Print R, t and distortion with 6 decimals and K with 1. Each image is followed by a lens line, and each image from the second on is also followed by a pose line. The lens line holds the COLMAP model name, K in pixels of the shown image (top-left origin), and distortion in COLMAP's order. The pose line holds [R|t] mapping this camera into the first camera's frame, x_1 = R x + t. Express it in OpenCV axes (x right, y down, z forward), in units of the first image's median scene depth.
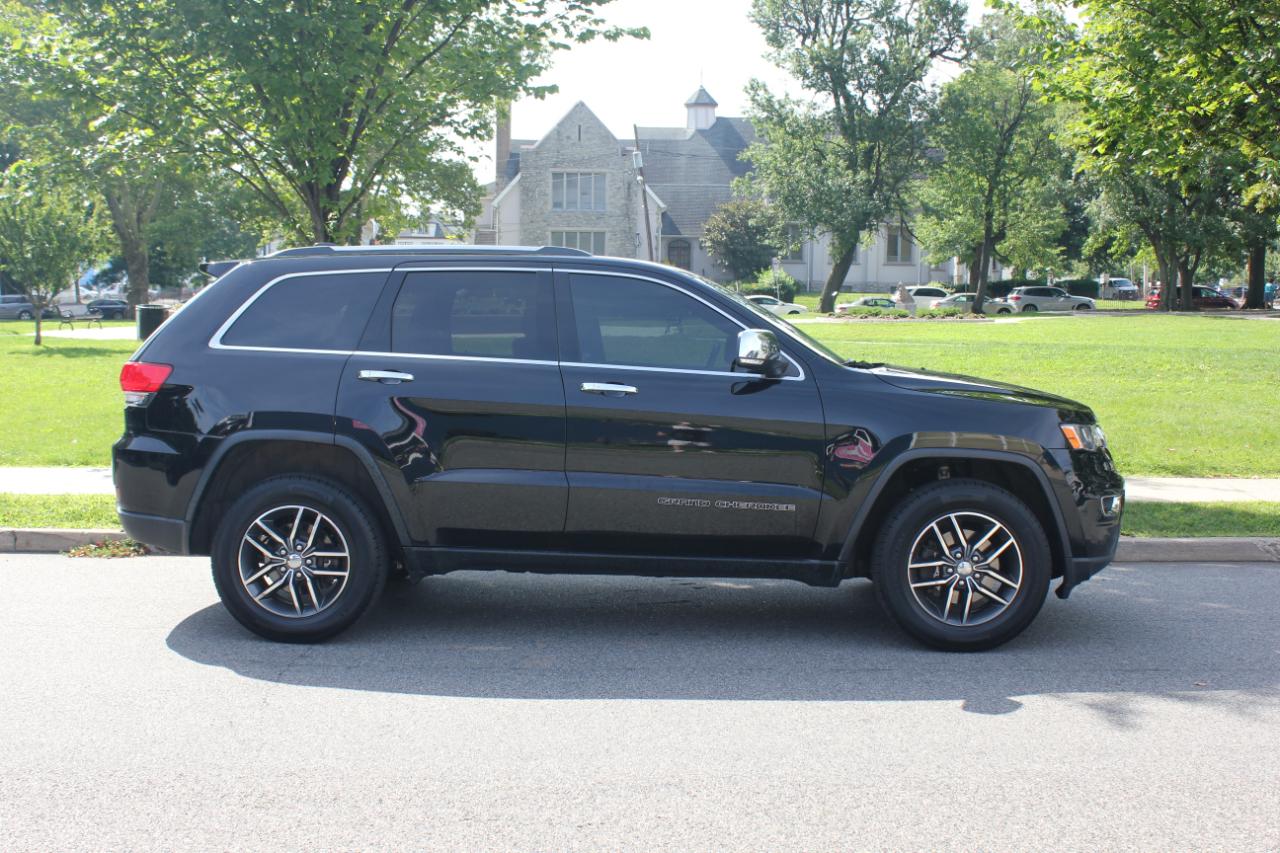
lens RADIAL K [[1804.7, 0, 571.8], [0, 1804.7, 403.5], [0, 0, 1]] dist [-0.066996, 0.151047]
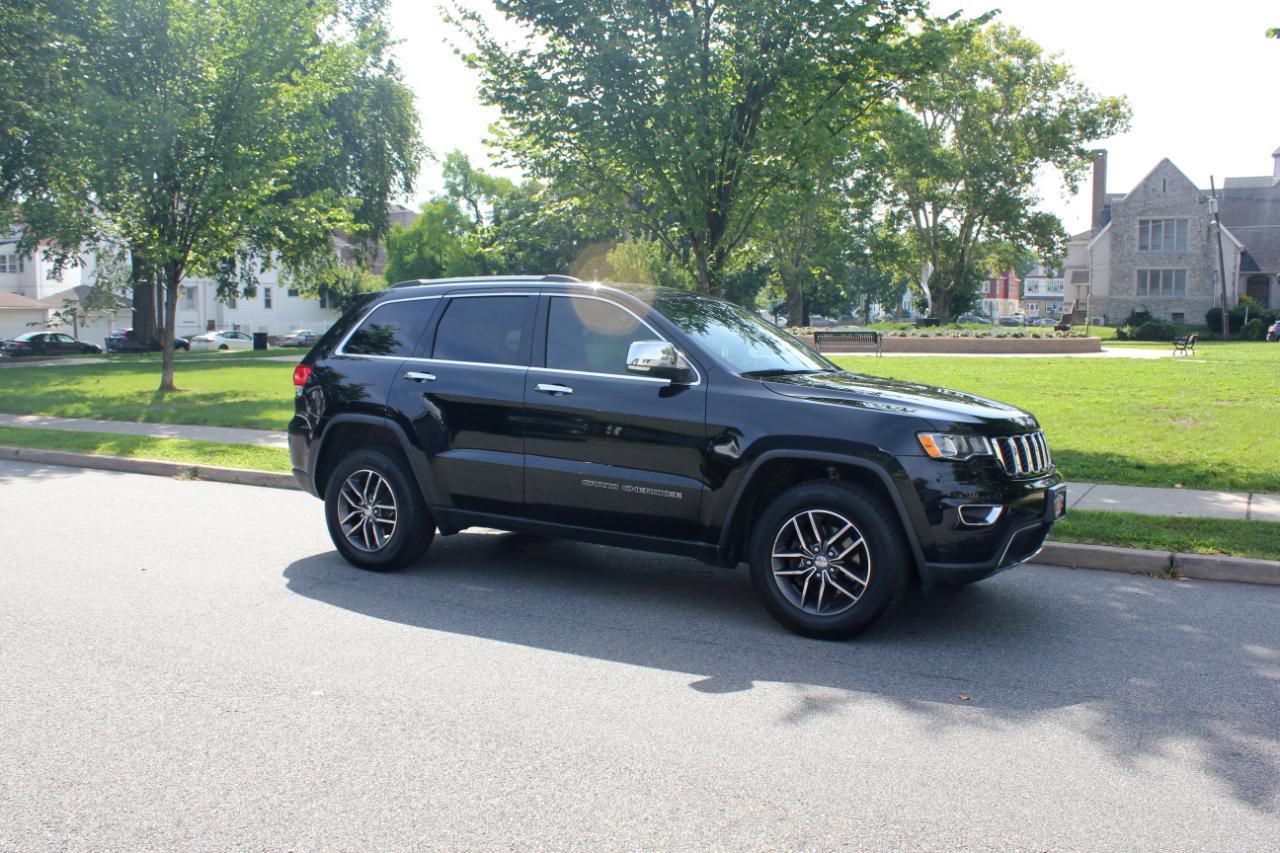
lens RADIAL K [[1378.4, 0, 670.7], [0, 1378.4, 489.1], [0, 0, 1]] dist [-0.013939, -0.006914]
pose [[0.878192, 0.055629, -0.475062, 0.173693], [-0.029293, 0.997604, 0.062669, 0.001735], [0.477410, -0.041119, 0.877718, 0.048696]]
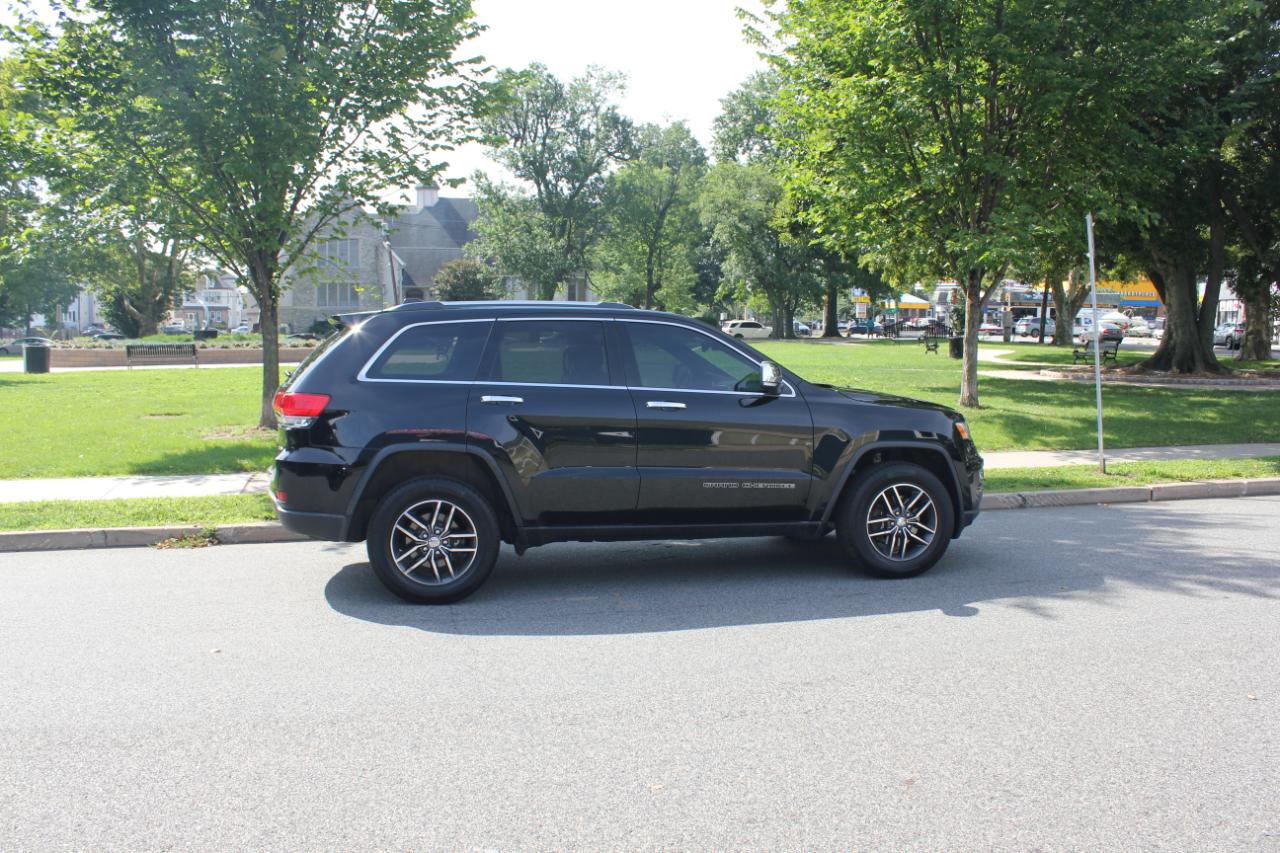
lens RADIAL K [[1356.0, 0, 633.0], [0, 1356.0, 429.4], [0, 0, 1]] dist [-0.152486, 0.131314]
pose [[0.951105, -0.029726, 0.307433, -0.105929], [0.024826, 0.999495, 0.019838, -0.003708], [-0.307868, -0.011236, 0.951363, 0.005478]]
